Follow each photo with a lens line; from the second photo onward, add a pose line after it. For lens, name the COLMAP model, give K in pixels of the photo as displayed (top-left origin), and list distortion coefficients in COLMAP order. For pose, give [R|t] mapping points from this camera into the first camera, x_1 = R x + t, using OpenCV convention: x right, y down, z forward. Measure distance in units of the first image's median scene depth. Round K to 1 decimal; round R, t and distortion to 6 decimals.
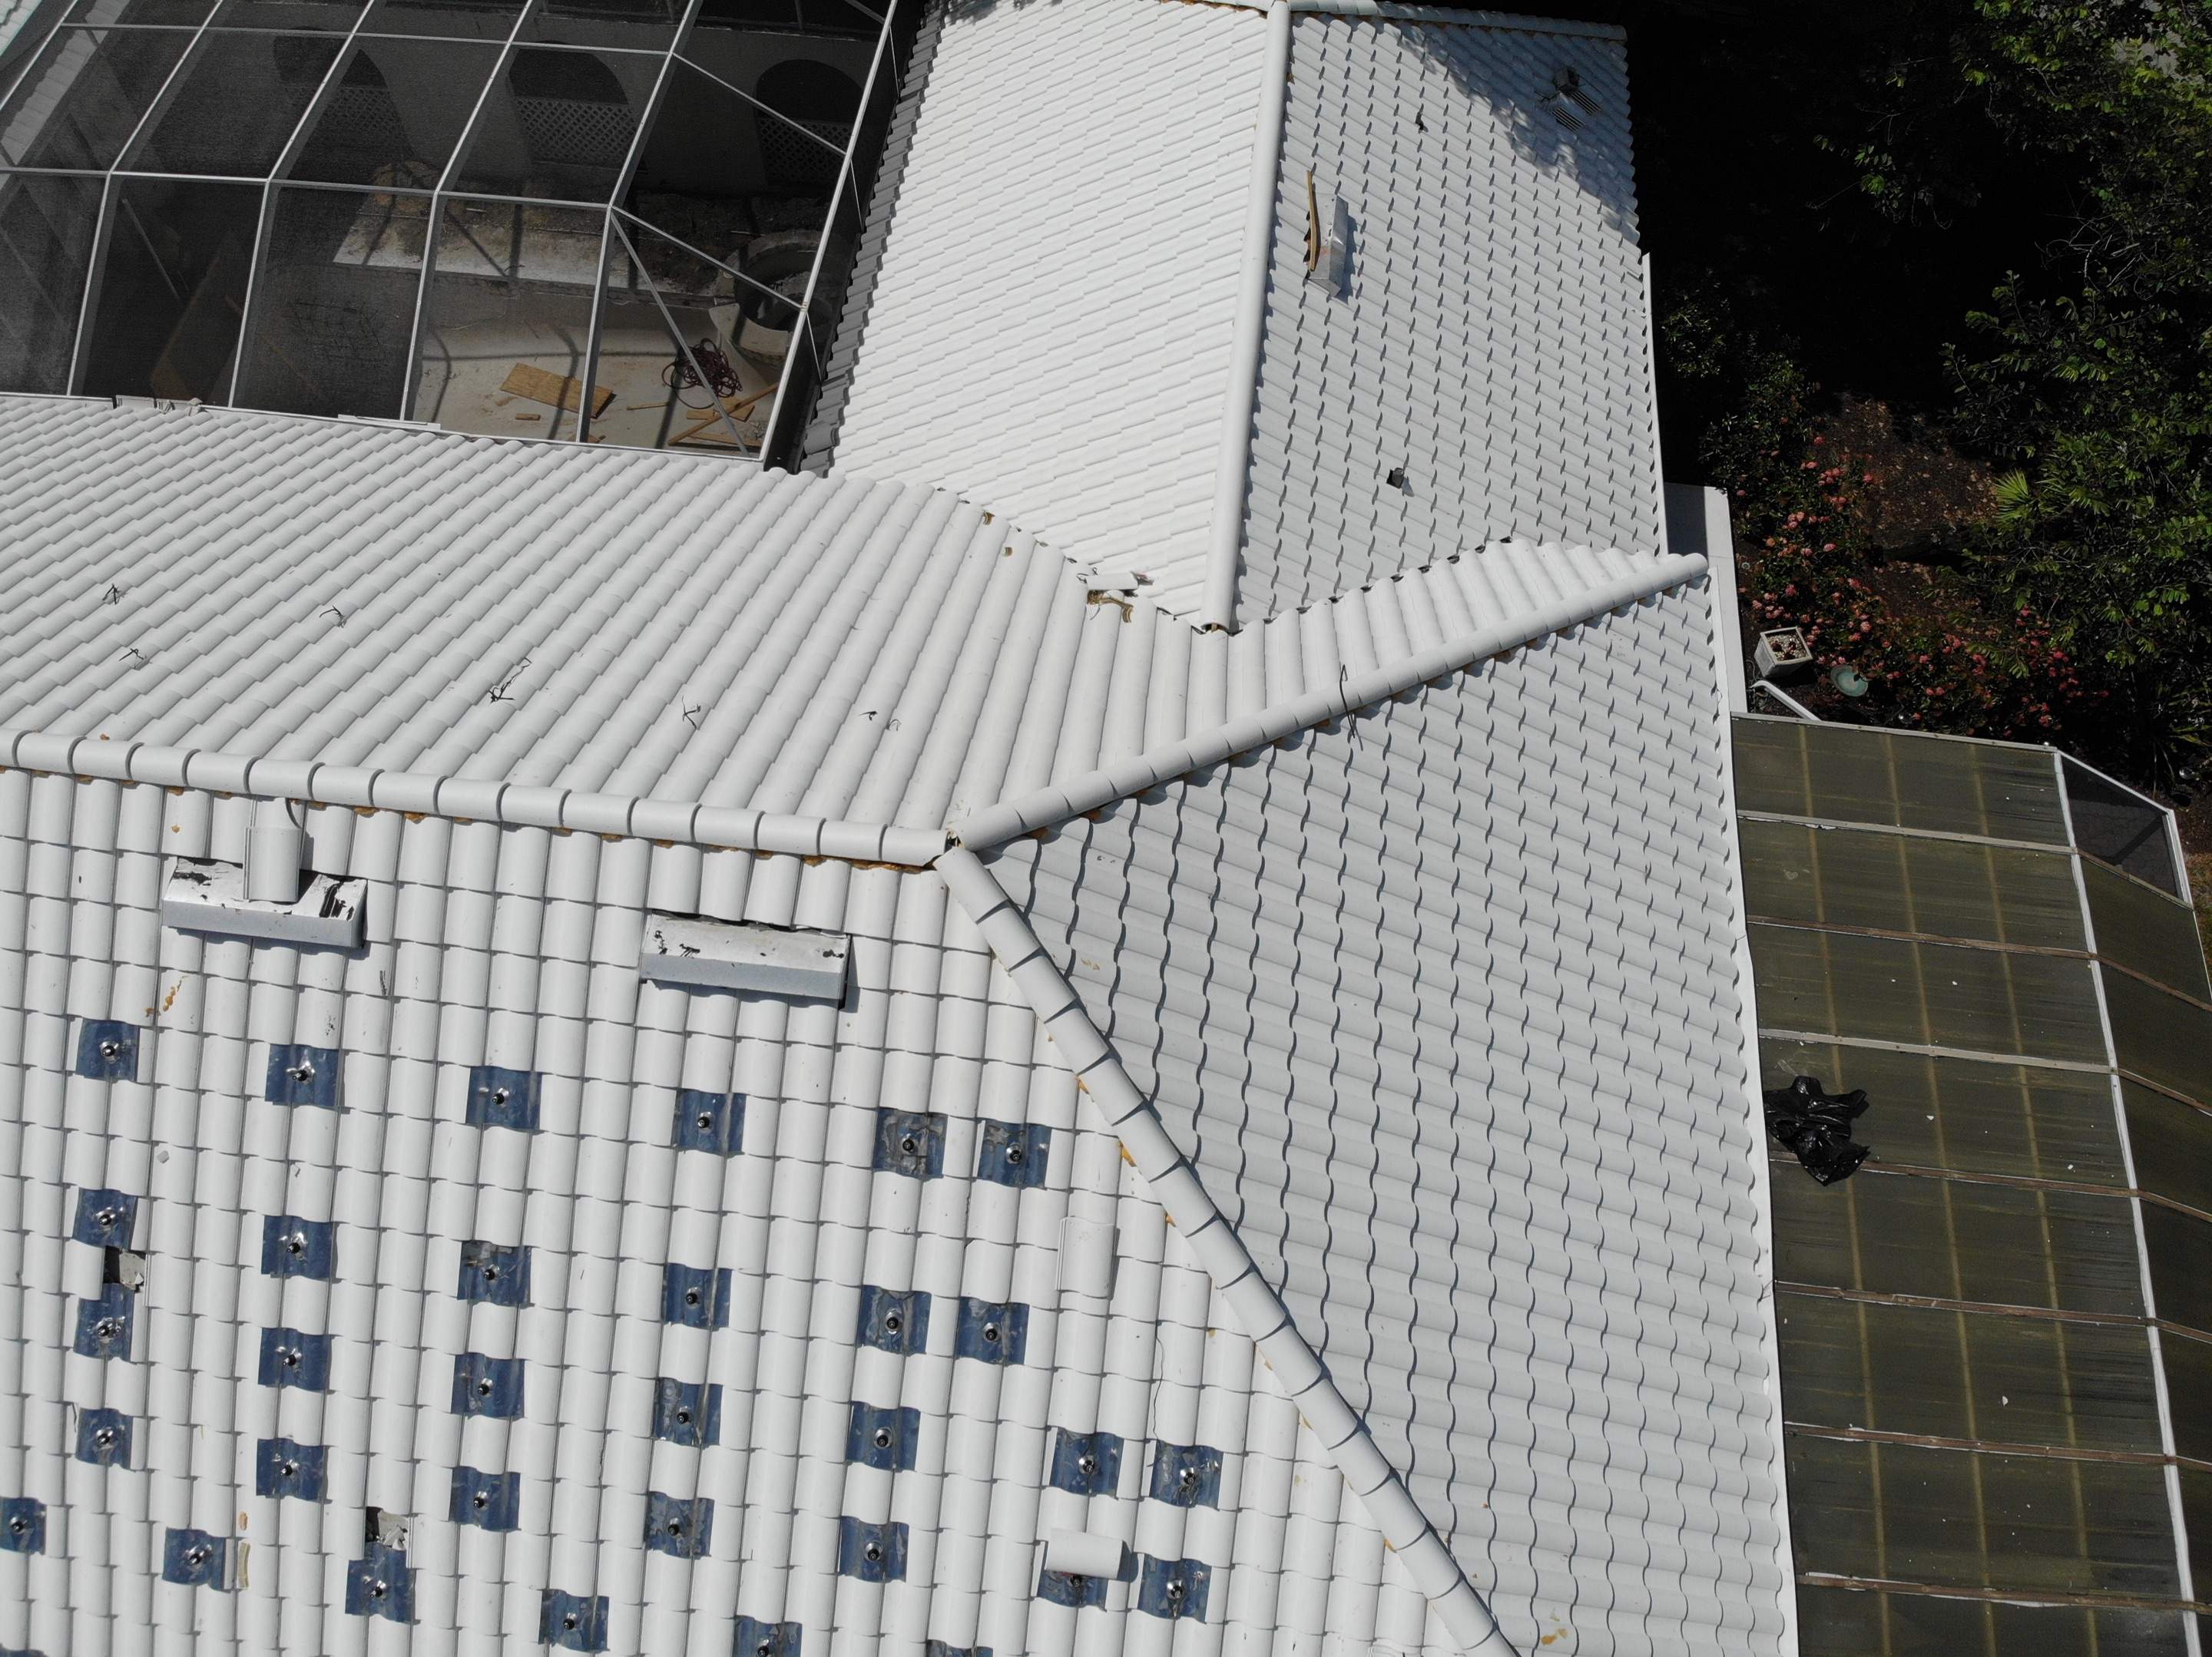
lens RADIAL K [[1645.2, 0, 1116.3], [0, 1645.2, 818.0], [0, 0, 1]] dist [0.063782, -0.174867]
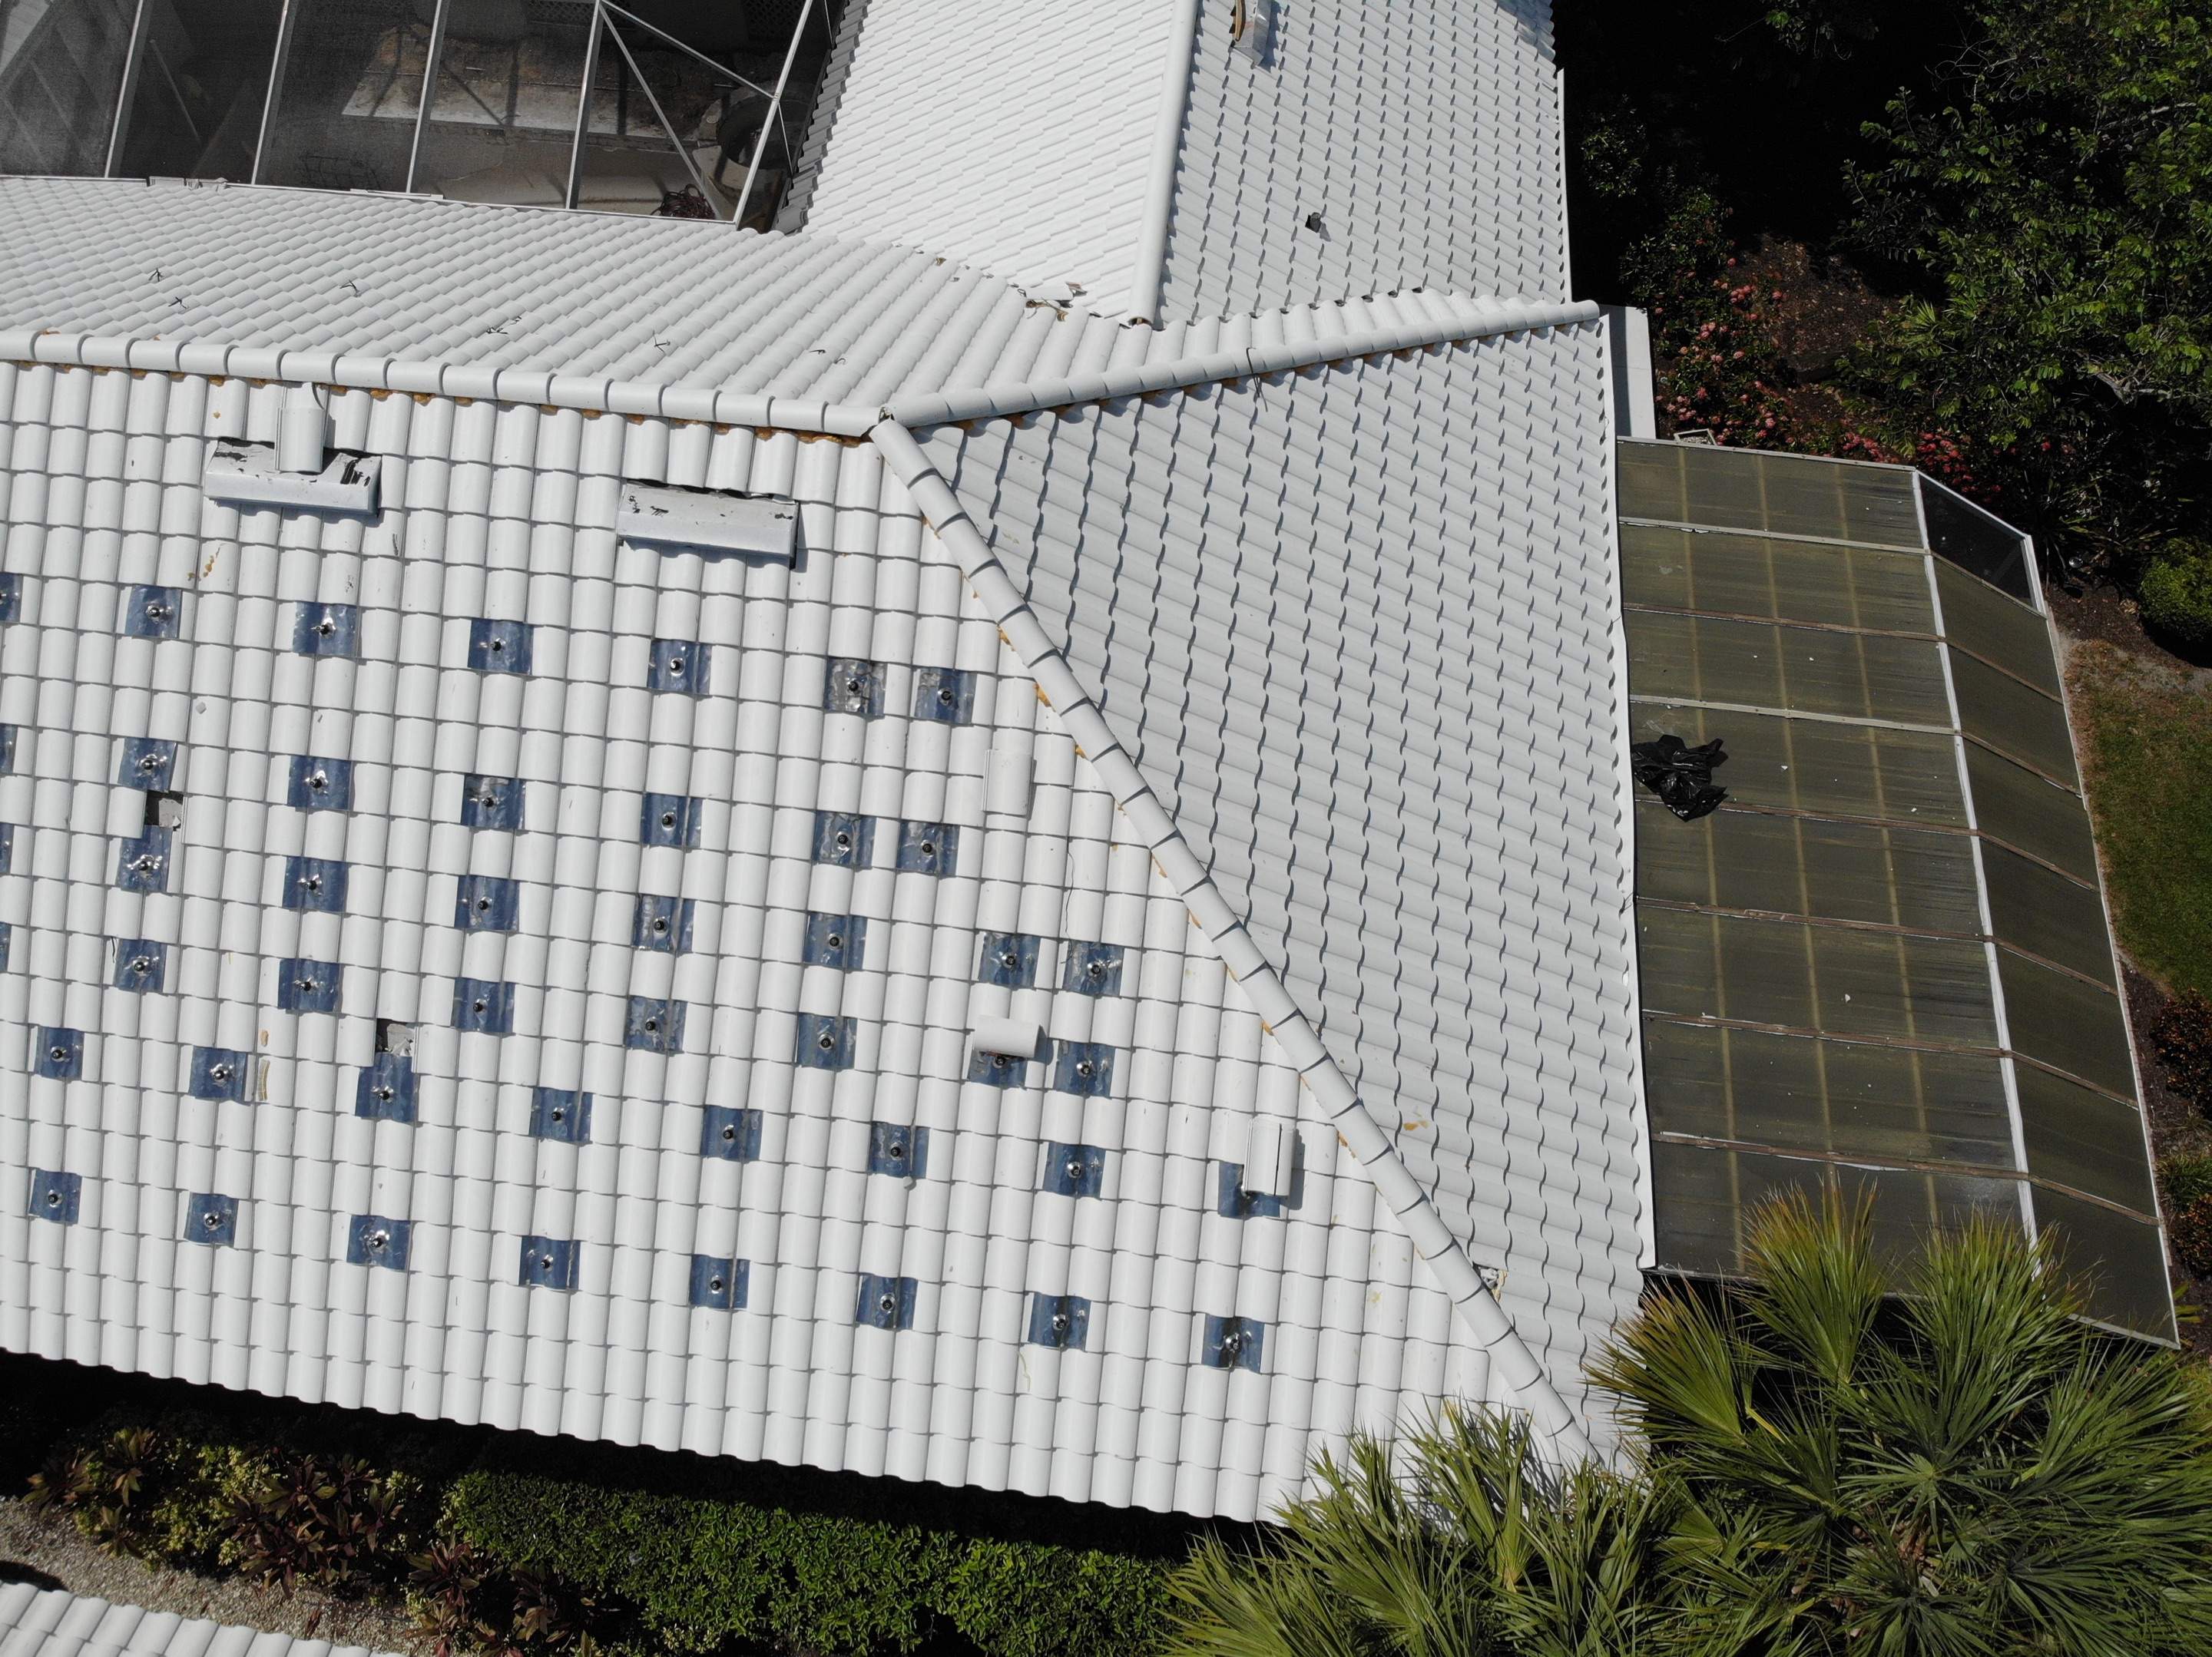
lens RADIAL K [[1645.2, 0, 1116.3], [0, 1645.2, 818.0], [0, 0, 1]] dist [0.063782, -0.174867]
pose [[0.999996, -0.002726, 0.001044, 0.054872], [0.002724, 0.999995, 0.001795, 0.277398], [-0.001049, -0.001792, 0.999998, -0.146926]]
